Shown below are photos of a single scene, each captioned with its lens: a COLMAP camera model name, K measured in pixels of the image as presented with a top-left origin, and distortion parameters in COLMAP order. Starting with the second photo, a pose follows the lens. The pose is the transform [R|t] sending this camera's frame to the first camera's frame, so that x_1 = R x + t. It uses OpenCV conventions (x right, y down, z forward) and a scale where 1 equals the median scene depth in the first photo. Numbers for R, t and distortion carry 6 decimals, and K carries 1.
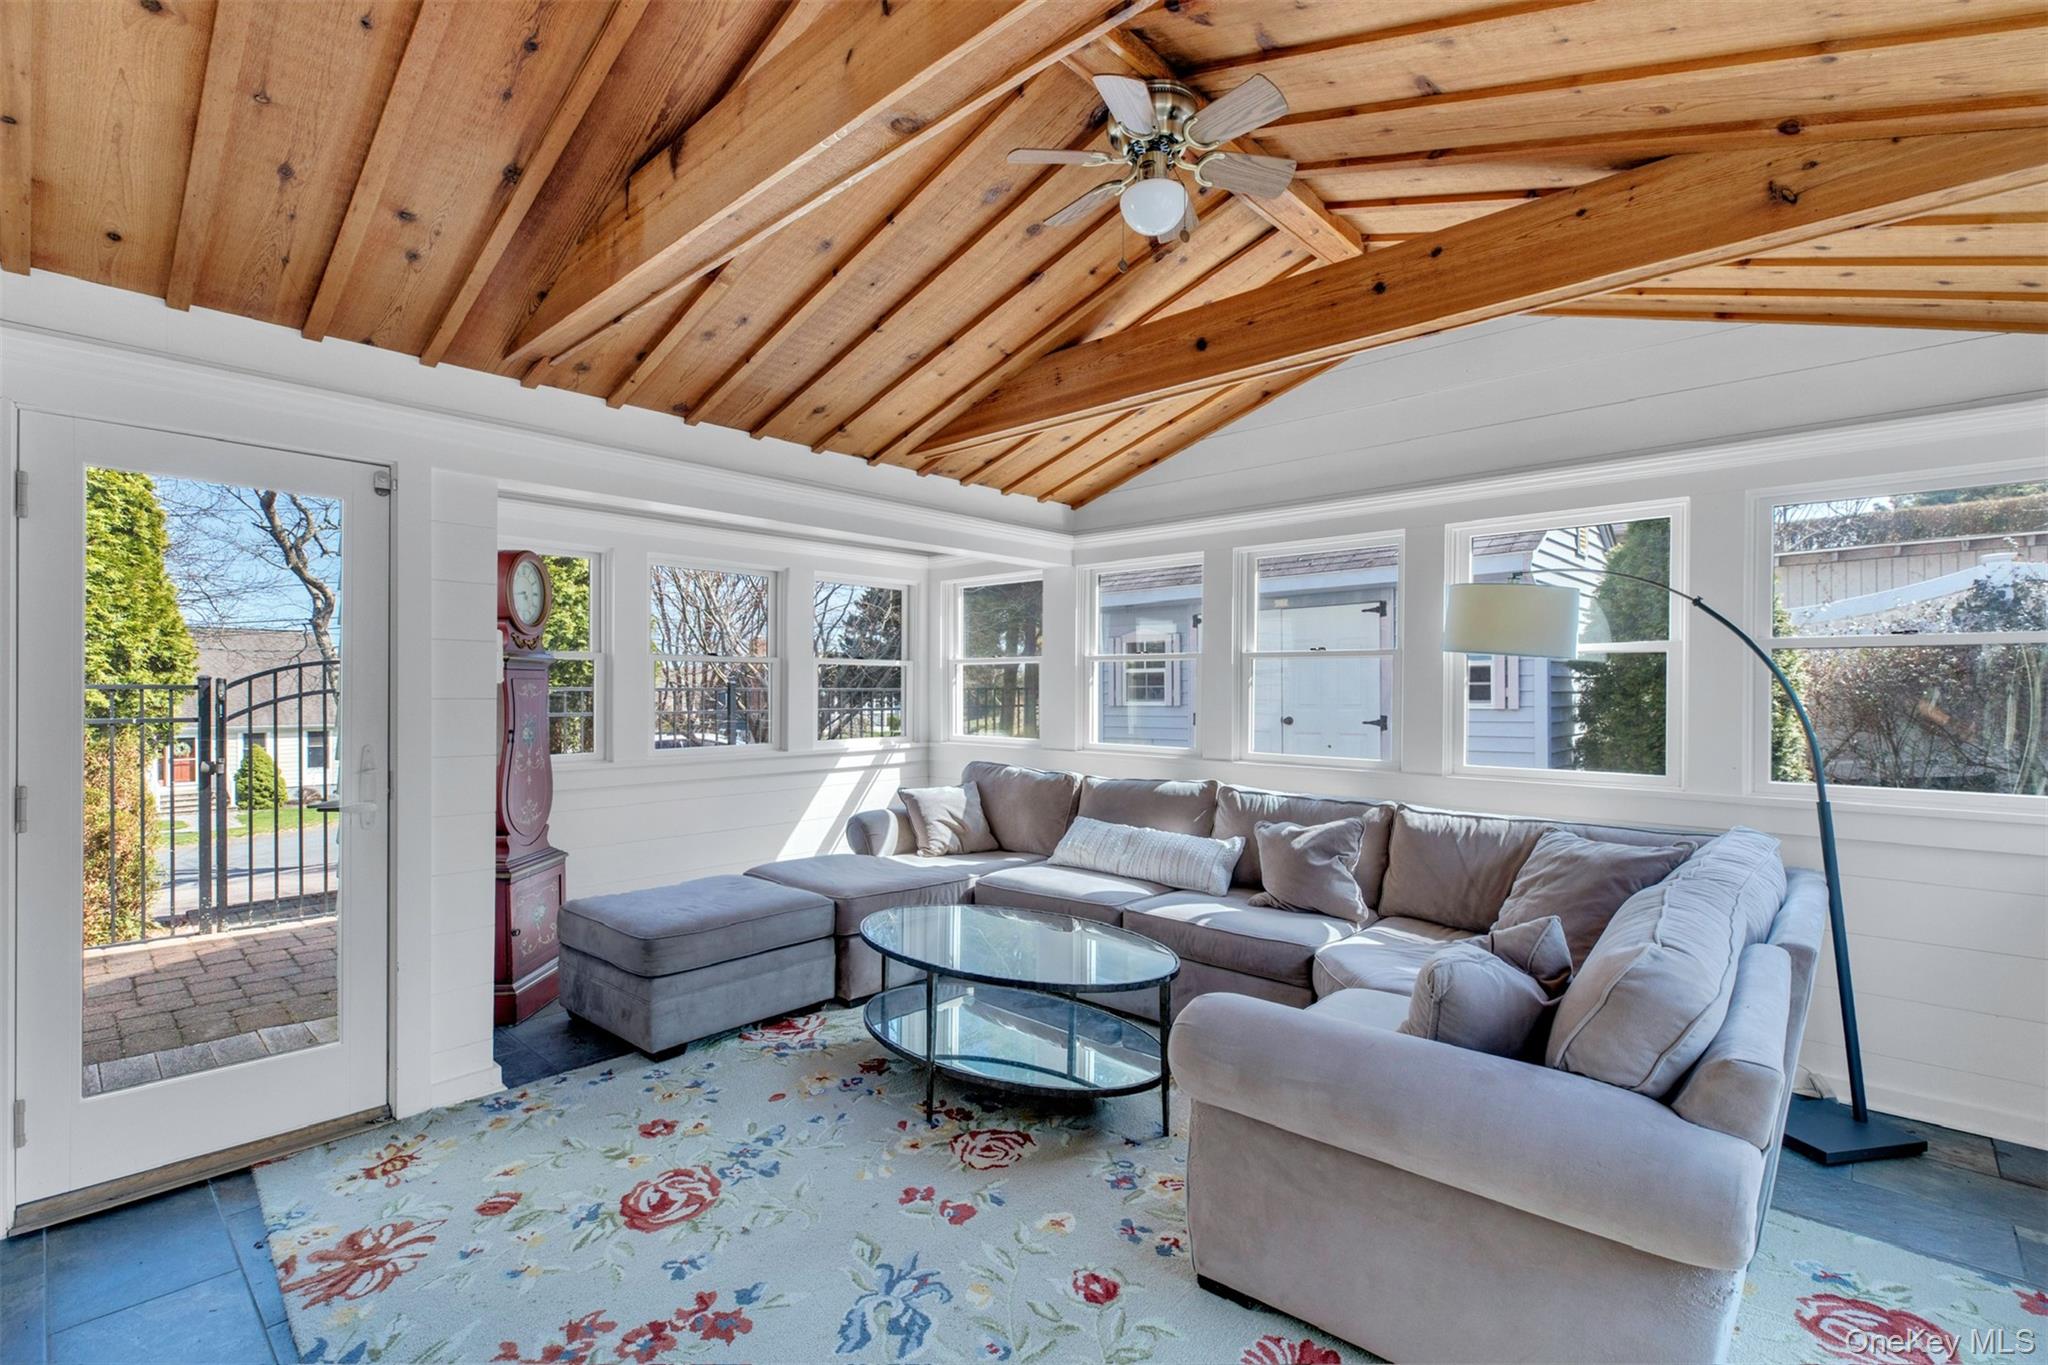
lens RADIAL K [[929.6, 0, 1022.6], [0, 929.6, 700.9], [0, 0, 1]] dist [0.004072, 0.000015]
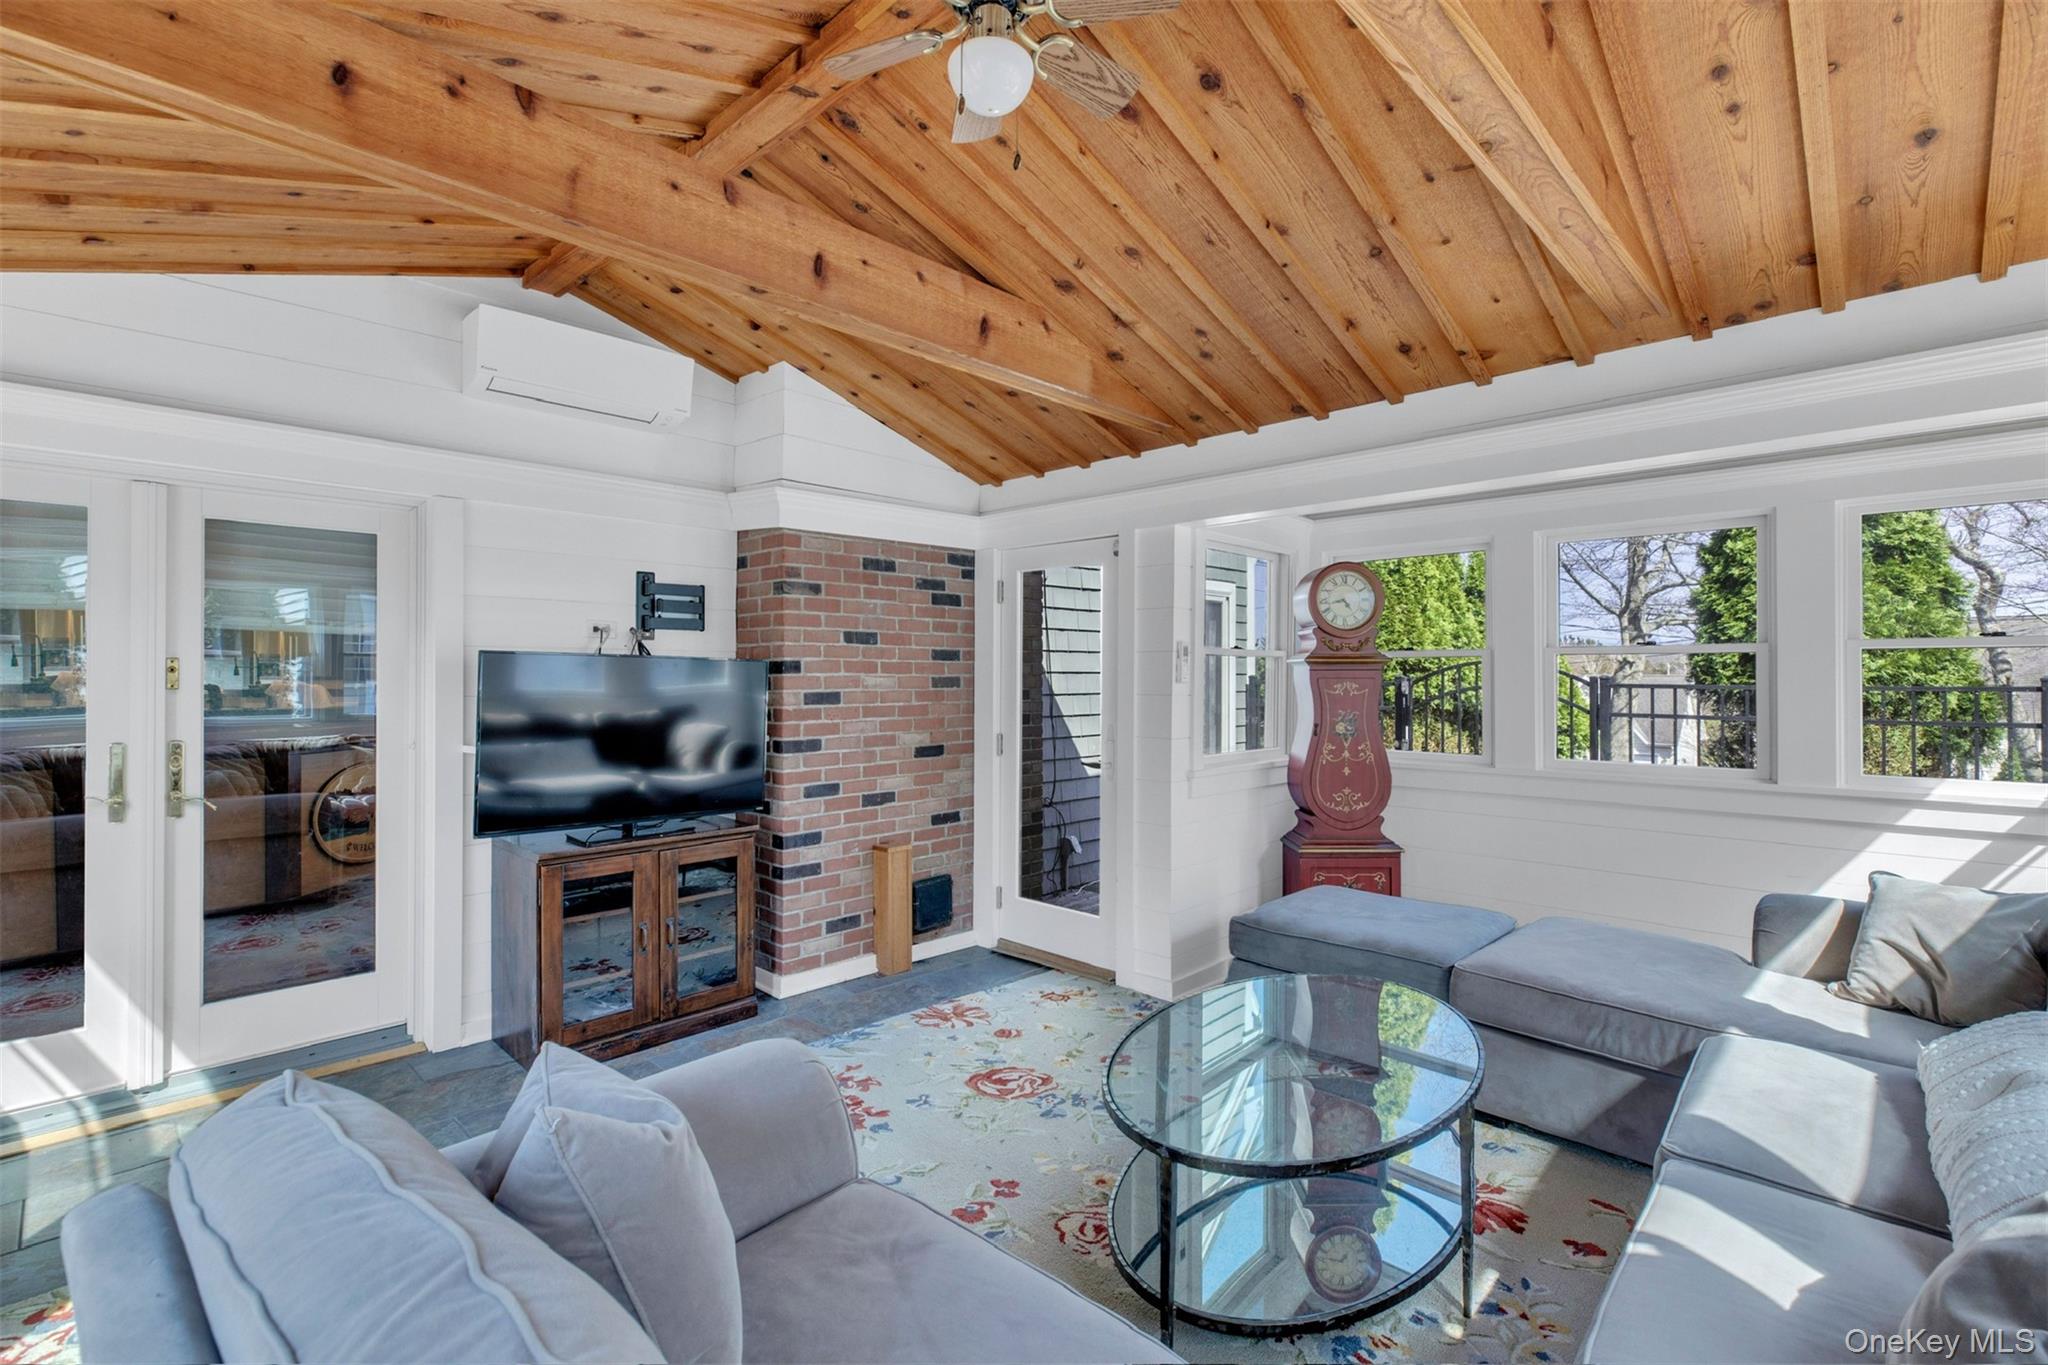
lens RADIAL K [[918.2, 0, 1022.9], [0, 918.2, 674.1], [0, 0, 1]] dist [0.001541, -0.000179]
pose [[-0.026098, -0.005002, -0.999647, 0.890255], [-0.014114, 0.999890, -0.004634, -0.029218], [0.999560, 0.013988, -0.026166, 1.029272]]
